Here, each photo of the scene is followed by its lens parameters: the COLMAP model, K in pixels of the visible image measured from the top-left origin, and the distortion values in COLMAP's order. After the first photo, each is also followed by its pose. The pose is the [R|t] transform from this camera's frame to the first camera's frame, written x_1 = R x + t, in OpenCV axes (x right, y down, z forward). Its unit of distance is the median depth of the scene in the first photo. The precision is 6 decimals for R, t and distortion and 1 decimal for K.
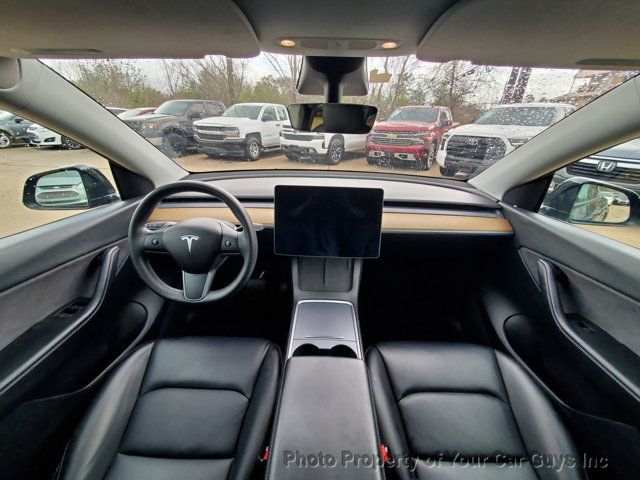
lens RADIAL K [[257.0, 0, 320.0], [0, 257.0, 240.0], [0, 0, 1]] dist [-0.000310, -0.000020]
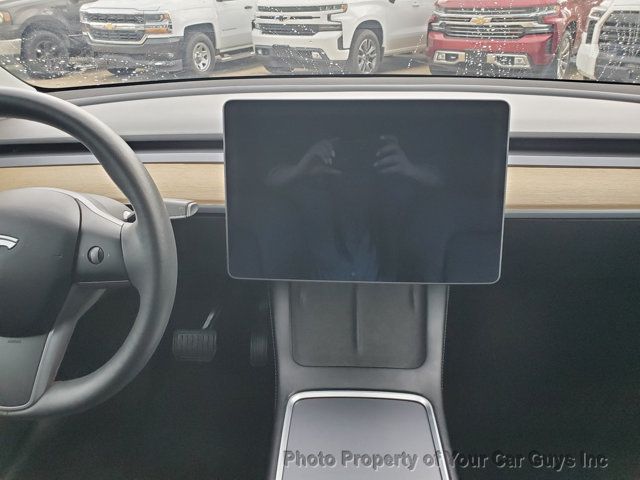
lens RADIAL K [[487.0, 0, 316.2], [0, 487.0, 240.4], [0, 0, 1]] dist [0.000018, 0.008336]
pose [[0.998969, -0.020018, -0.040745, -0.009314], [0.020418, 0.999747, 0.009427, -0.005559], [0.040546, -0.010249, 0.999125, 0.229769]]
